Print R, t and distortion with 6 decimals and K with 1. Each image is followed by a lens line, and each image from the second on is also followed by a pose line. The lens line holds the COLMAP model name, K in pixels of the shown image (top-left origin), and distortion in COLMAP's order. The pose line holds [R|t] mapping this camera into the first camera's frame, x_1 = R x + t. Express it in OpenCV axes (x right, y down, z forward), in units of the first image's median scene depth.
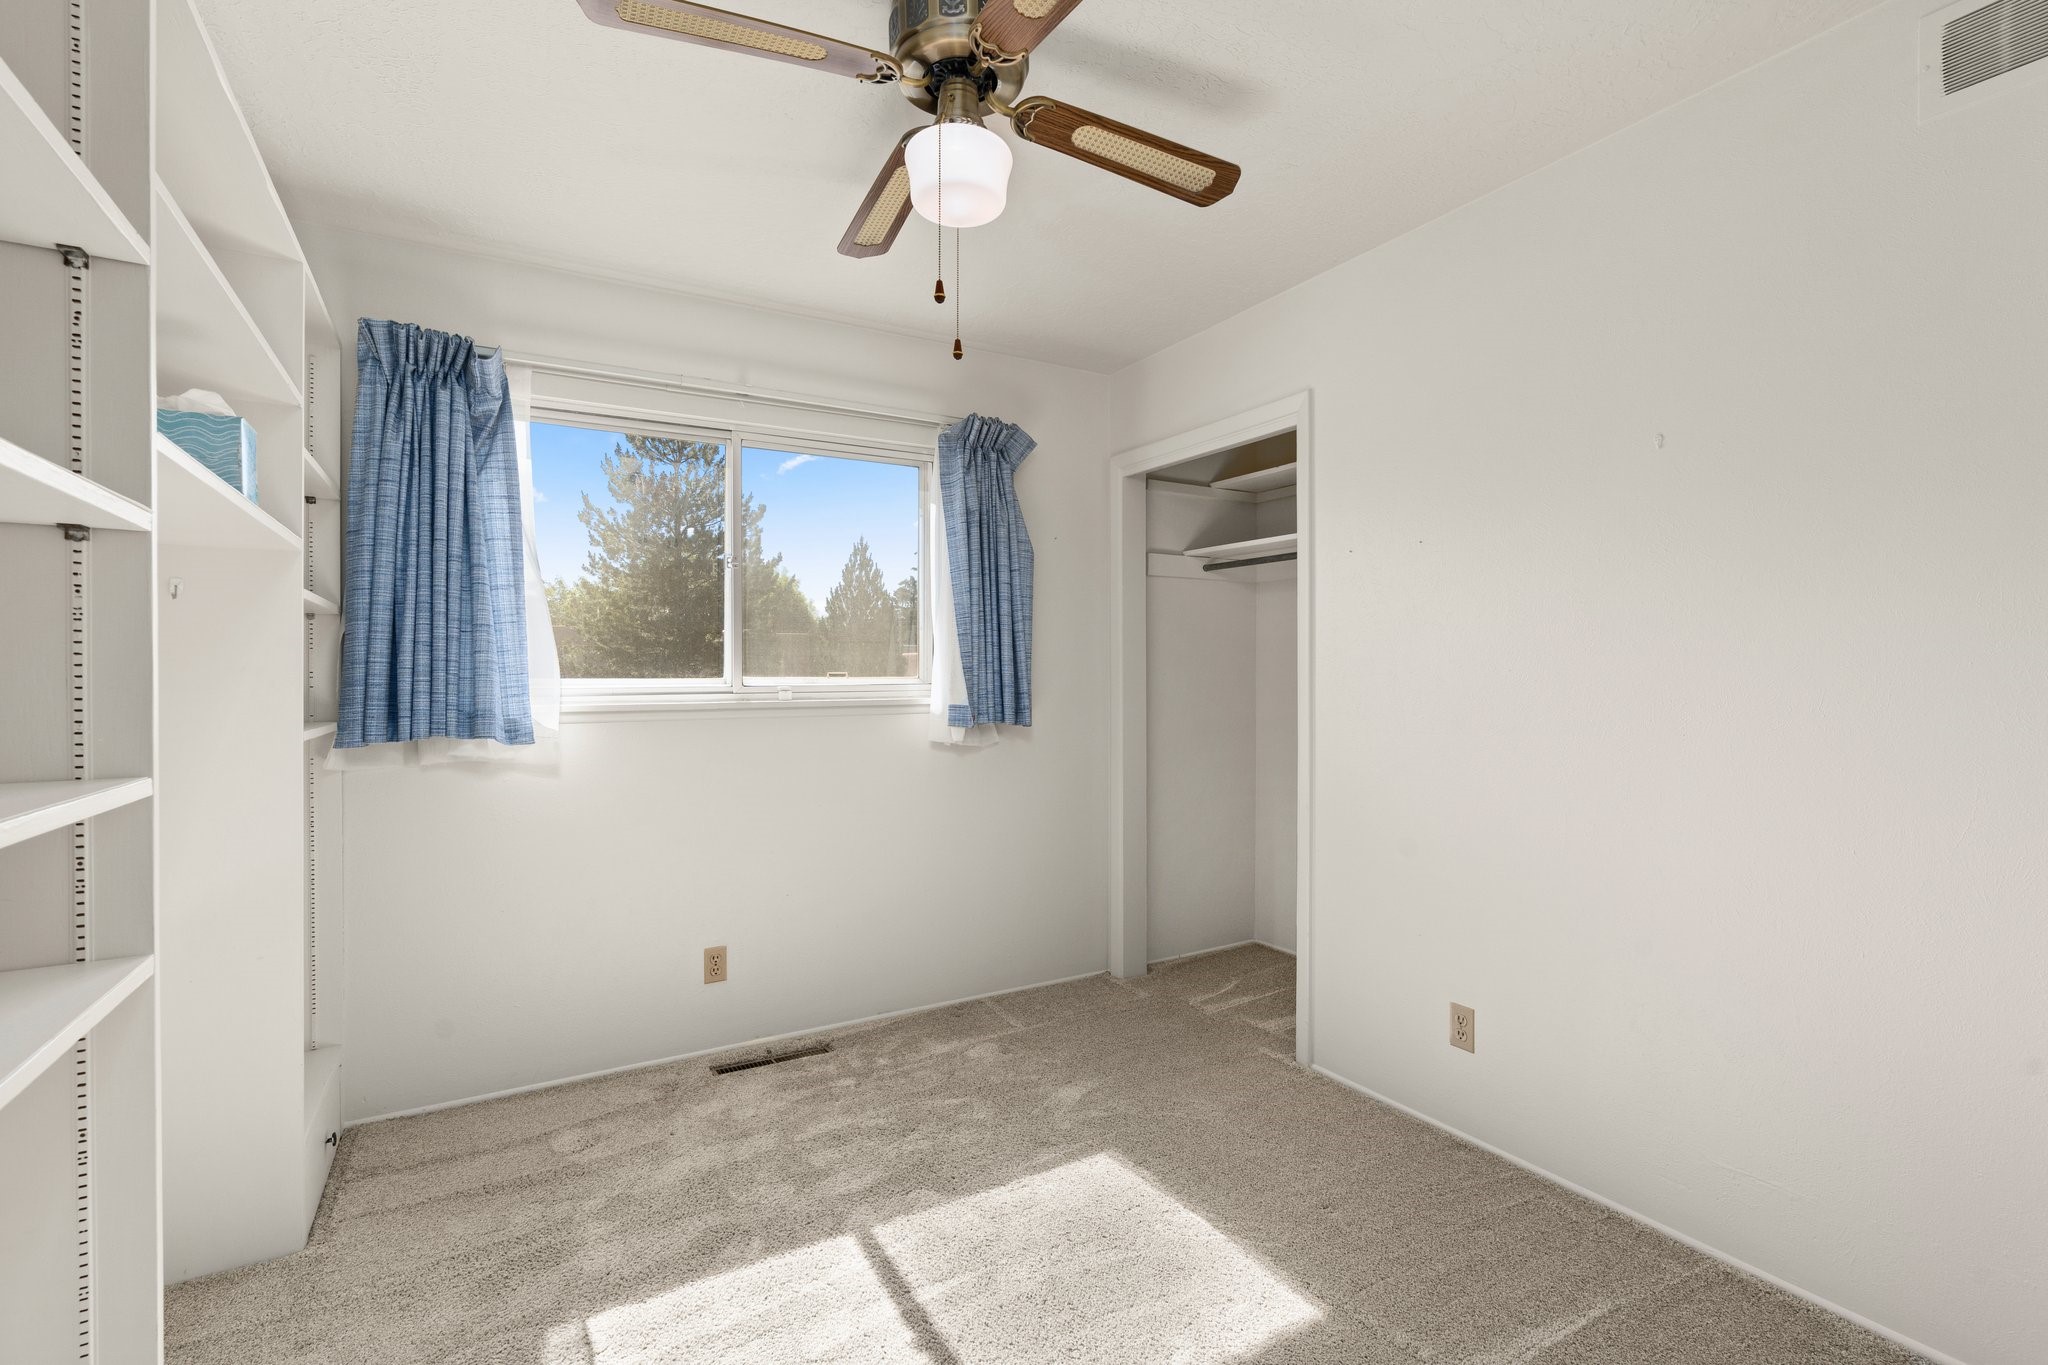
lens RADIAL K [[930.6, 0, 1024.1], [0, 930.6, 663.5], [0, 0, 1]] dist [-0.011064, 0.004787]
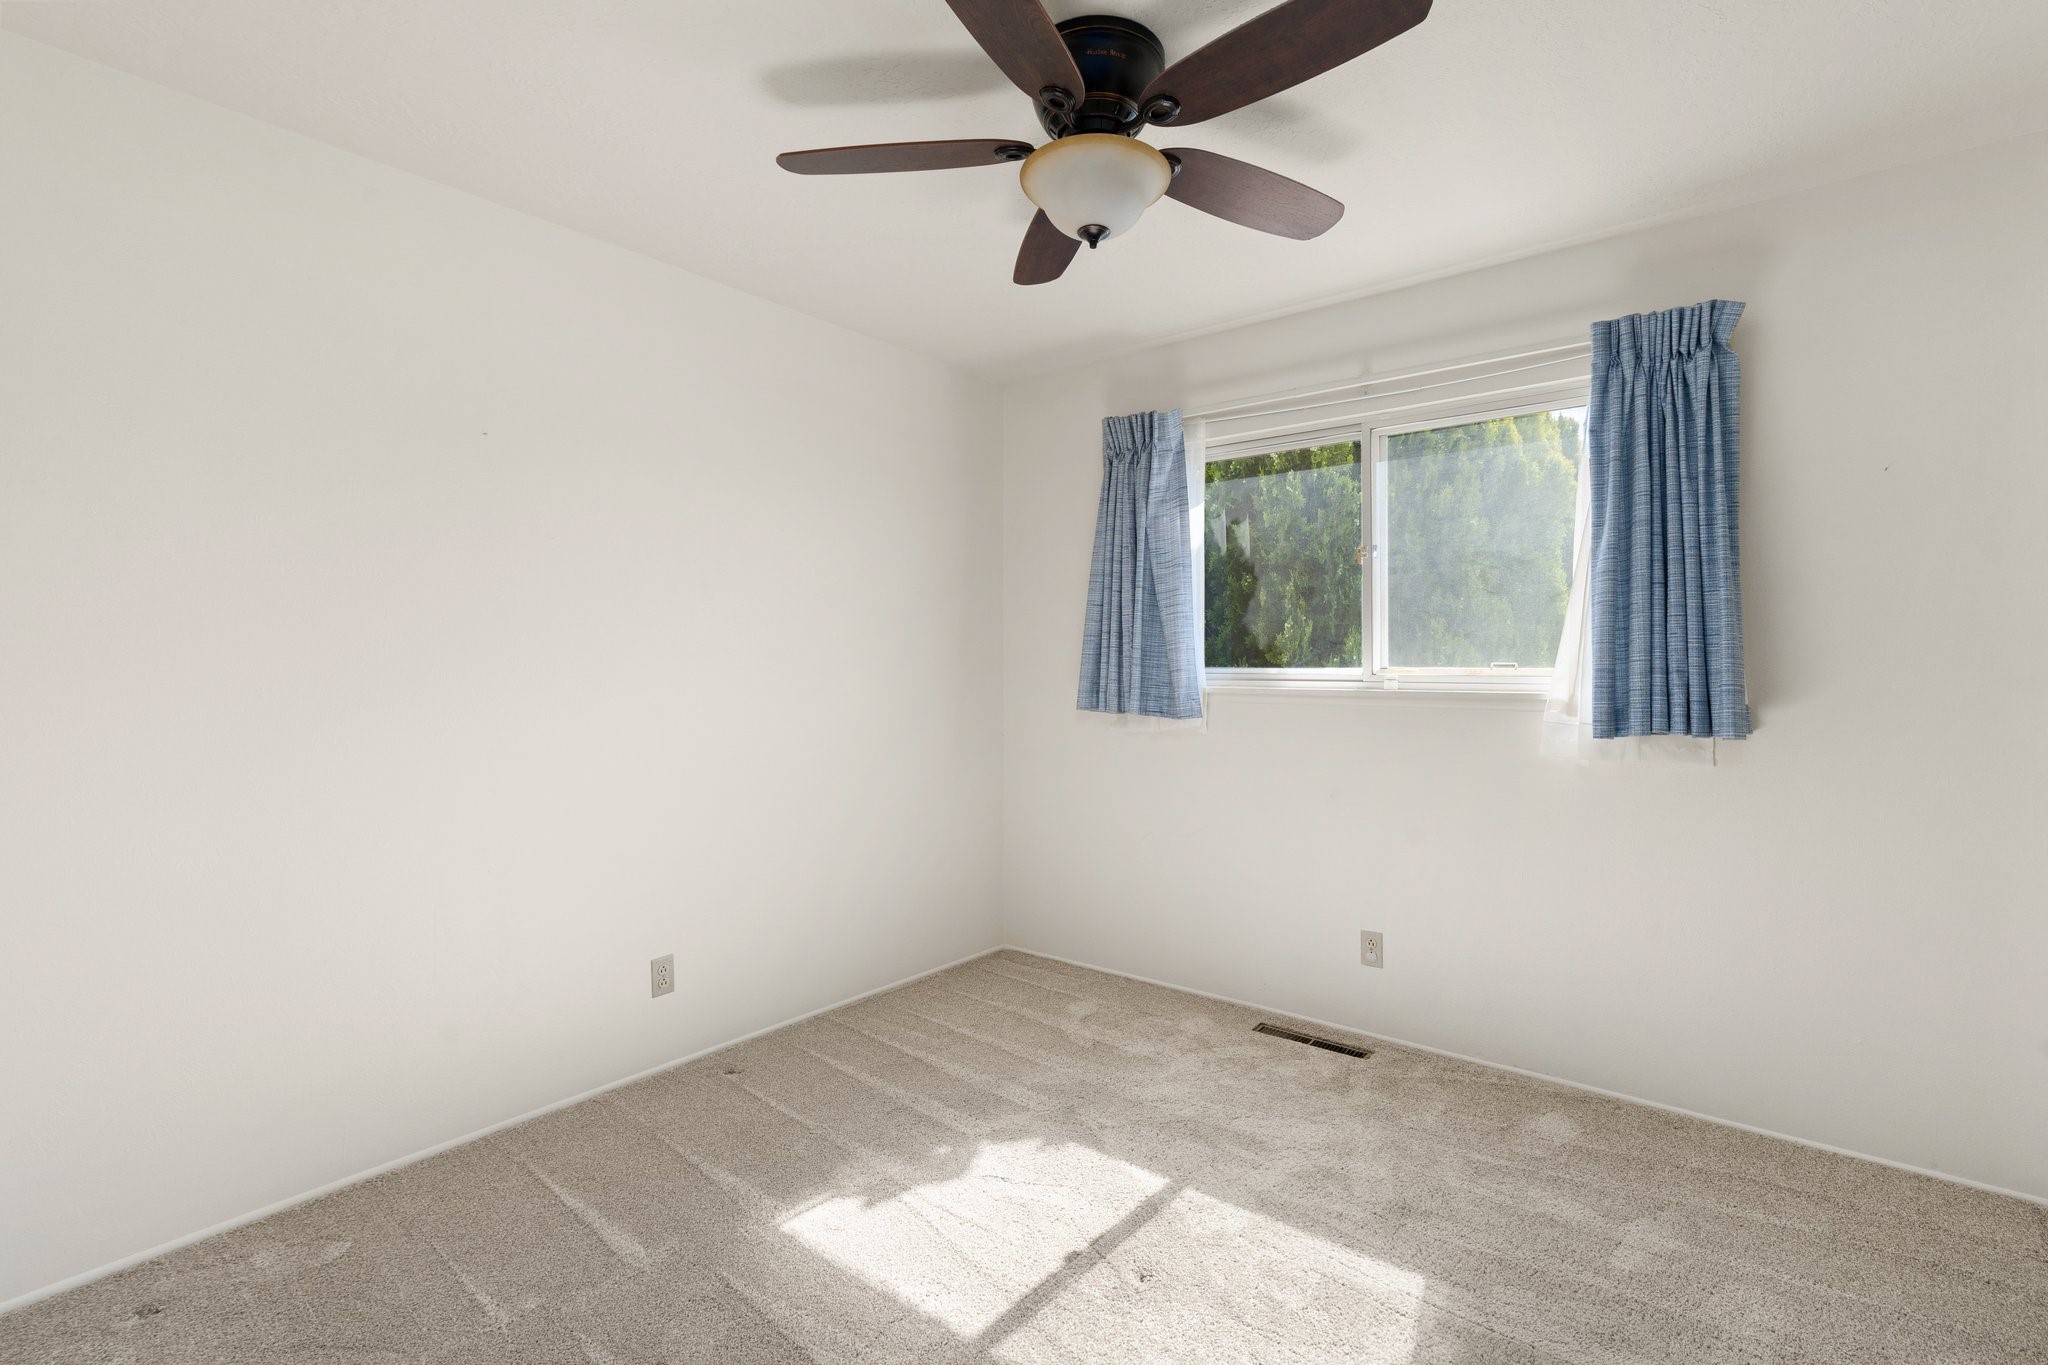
lens RADIAL K [[930.6, 0, 1024.1], [0, 930.6, 663.5], [0, 0, 1]] dist [-0.011064, 0.004787]
pose [[0.359454, -0.009256, -0.933117, 0.500407], [0.001499, 0.999955, -0.009342, 0.019432], [0.933162, 0.001960, 0.359451, 0.298035]]
